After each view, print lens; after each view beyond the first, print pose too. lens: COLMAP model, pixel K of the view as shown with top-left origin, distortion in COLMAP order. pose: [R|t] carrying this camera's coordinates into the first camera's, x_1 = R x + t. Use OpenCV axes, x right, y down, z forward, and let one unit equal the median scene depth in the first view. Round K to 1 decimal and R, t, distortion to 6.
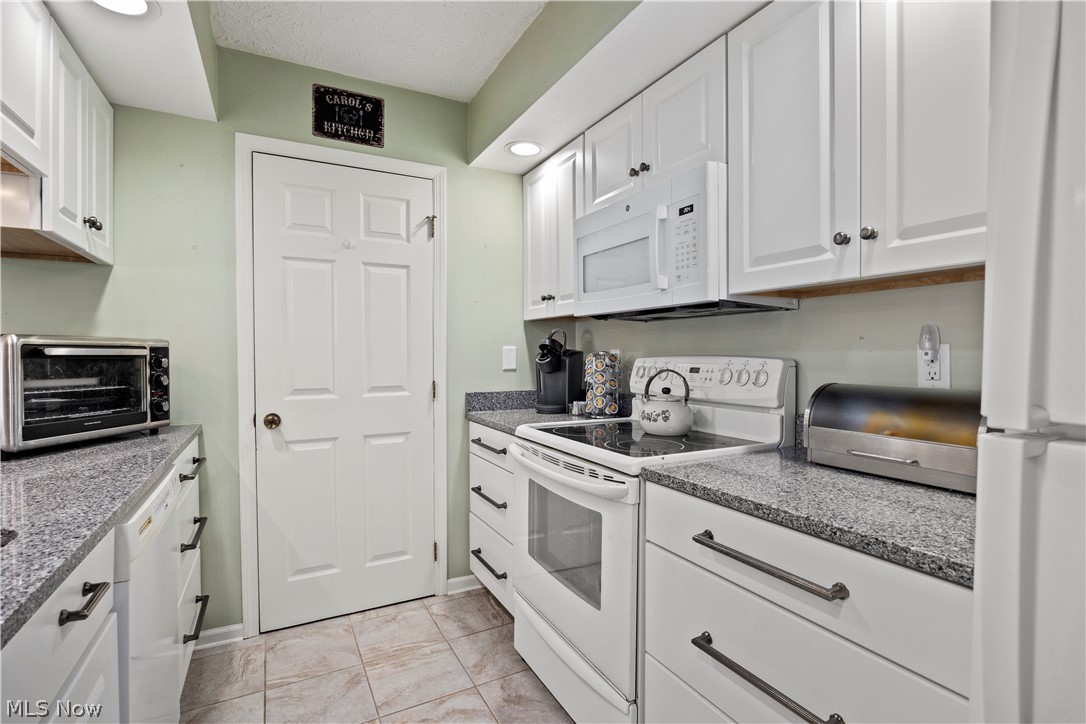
lens RADIAL K [[512.0, 0, 544.2], [0, 512.0, 367.1], [0, 0, 1]] dist [-0.012748, -0.000519]
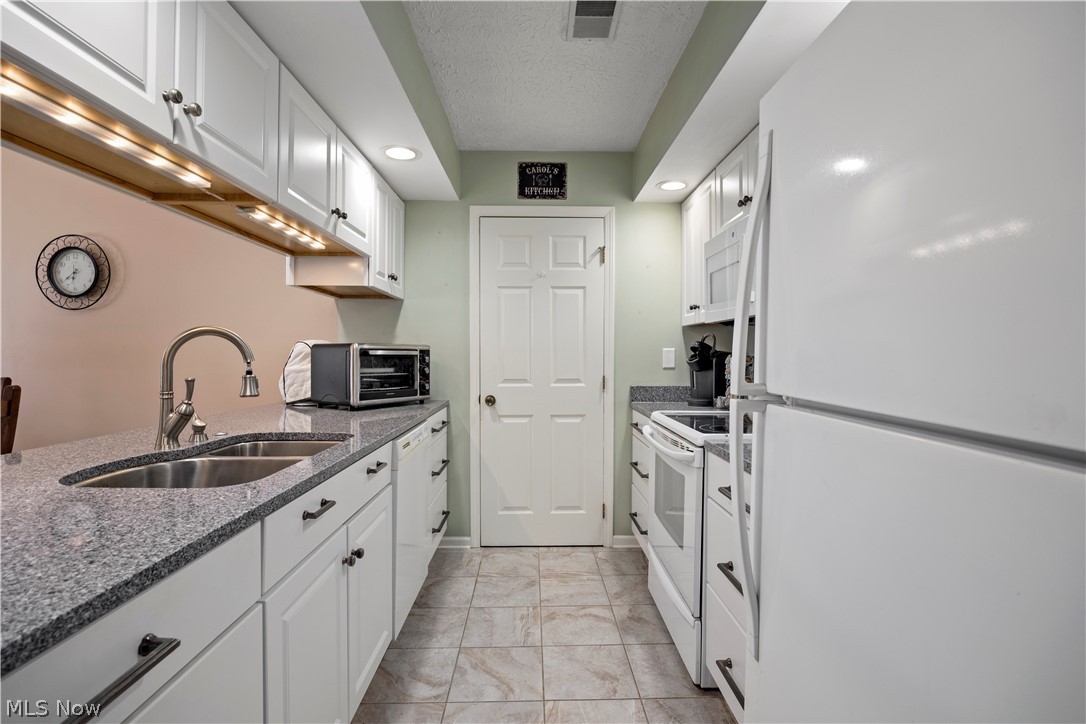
lens RADIAL K [[512.0, 0, 544.2], [0, 512.0, 367.1], [0, 0, 1]] dist [-0.012748, -0.000519]
pose [[0.893411, 0.013687, -0.449031, 0.254283], [-0.014367, 0.999895, 0.001893, 0.005778], [0.449010, 0.004760, 0.893514, -0.229217]]
